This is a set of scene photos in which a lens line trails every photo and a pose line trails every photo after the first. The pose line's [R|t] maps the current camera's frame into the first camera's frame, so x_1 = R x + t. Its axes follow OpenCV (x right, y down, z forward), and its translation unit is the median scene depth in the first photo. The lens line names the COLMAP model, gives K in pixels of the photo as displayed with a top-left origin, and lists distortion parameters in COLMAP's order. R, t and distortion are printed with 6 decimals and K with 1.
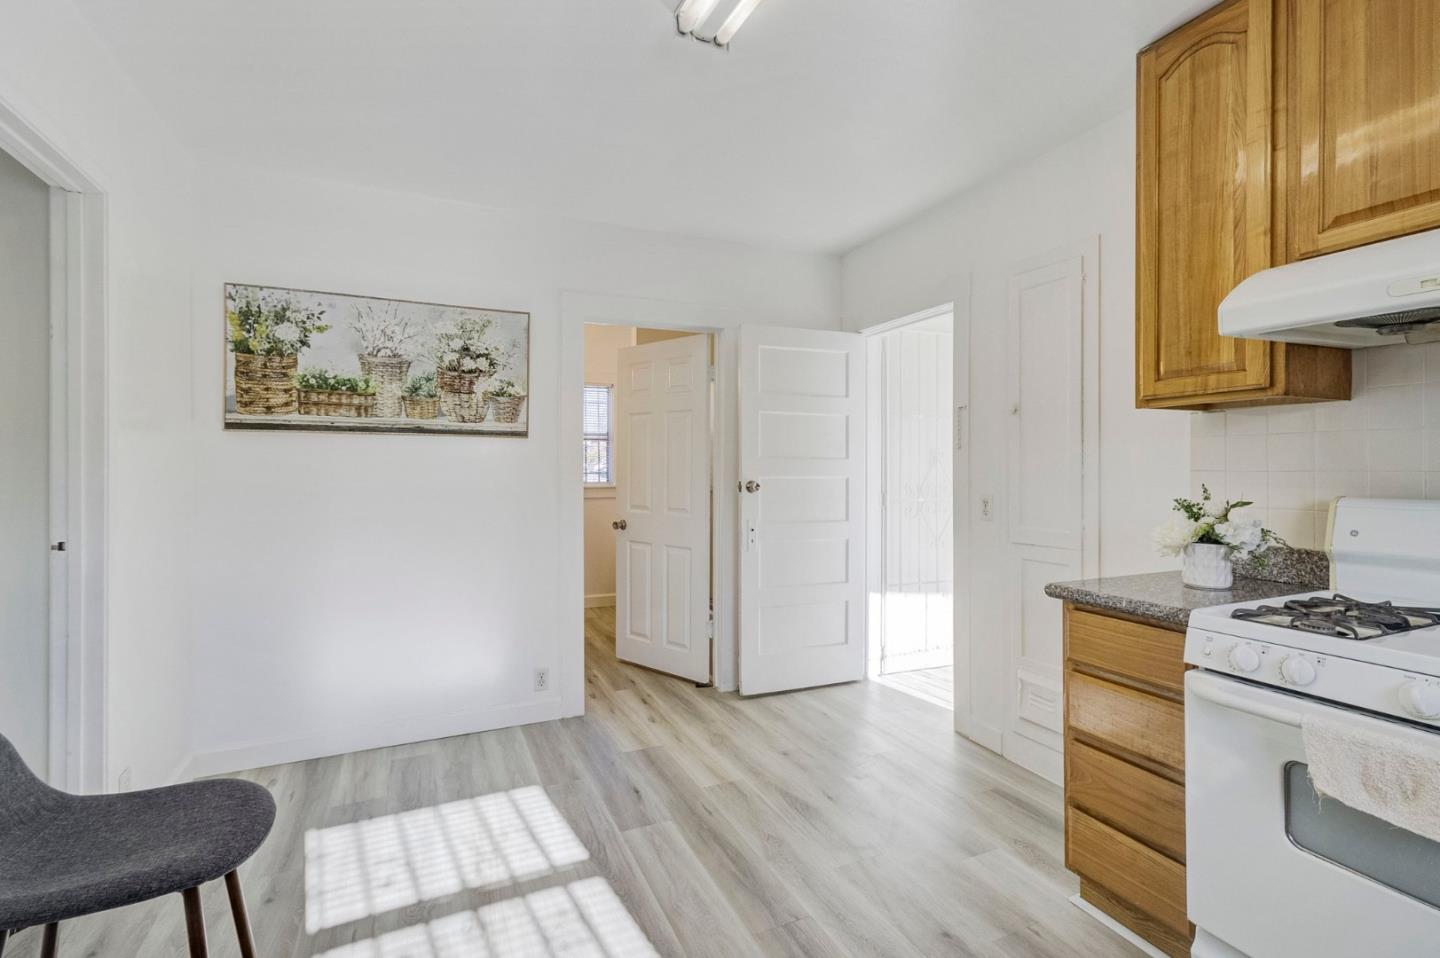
lens RADIAL K [[660.3, 0, 718.7], [0, 660.3, 467.0], [0, 0, 1]] dist [0.007566, 0.001131]
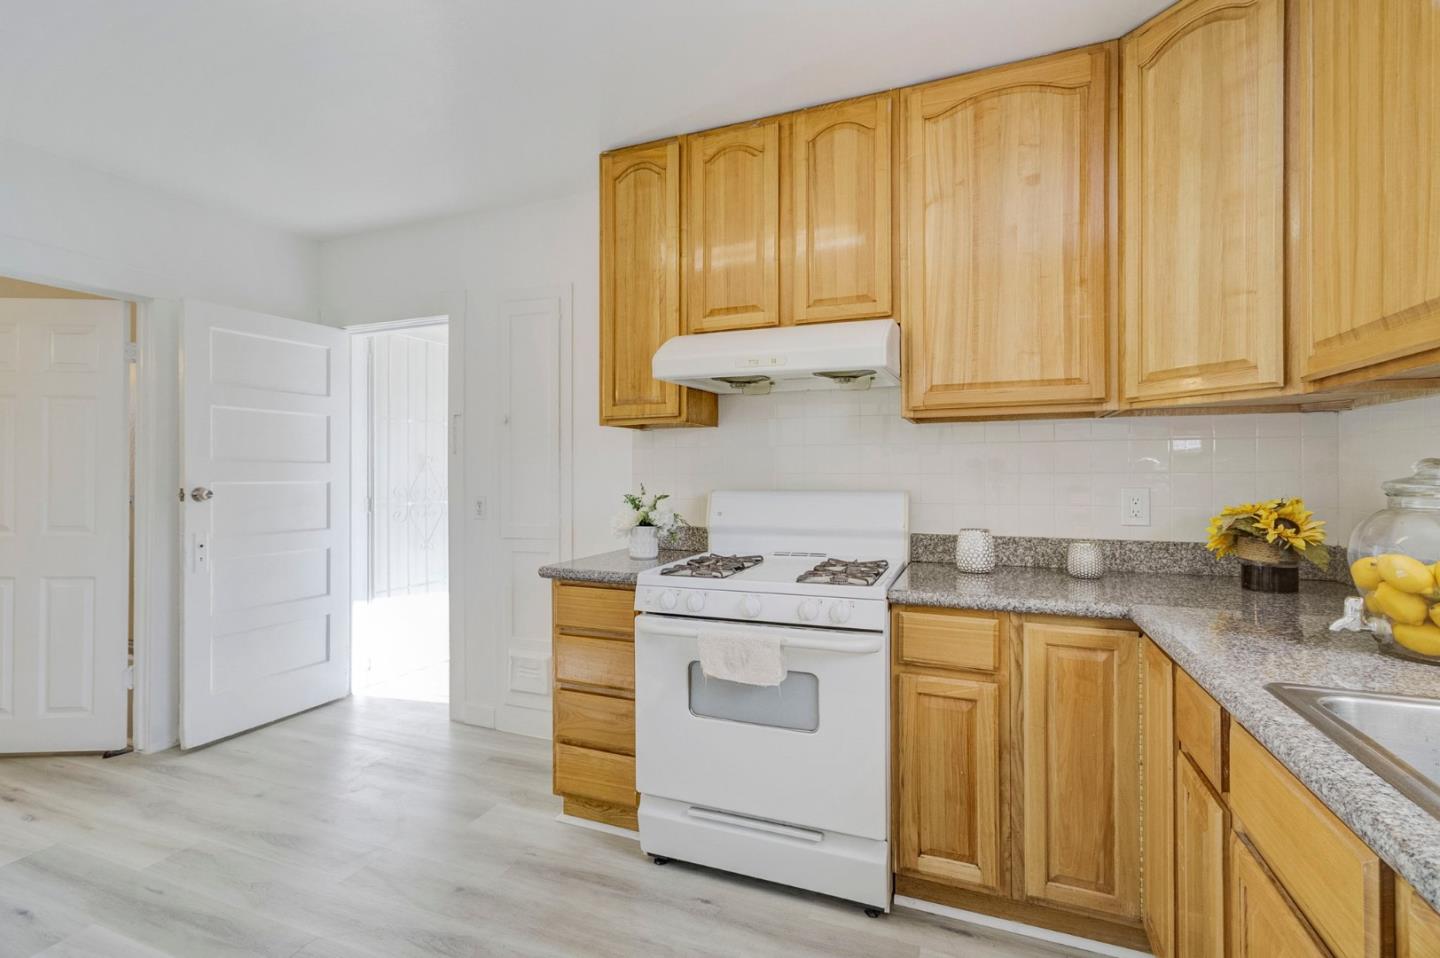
lens RADIAL K [[660.3, 0, 717.6], [0, 660.3, 470.8], [0, 0, 1]] dist [0.007566, 0.001131]
pose [[0.721515, -0.003084, 0.692392, -0.097032], [0.001620, 0.999995, 0.002766, -0.003320], [-0.692397, -0.000874, 0.721516, -0.090221]]
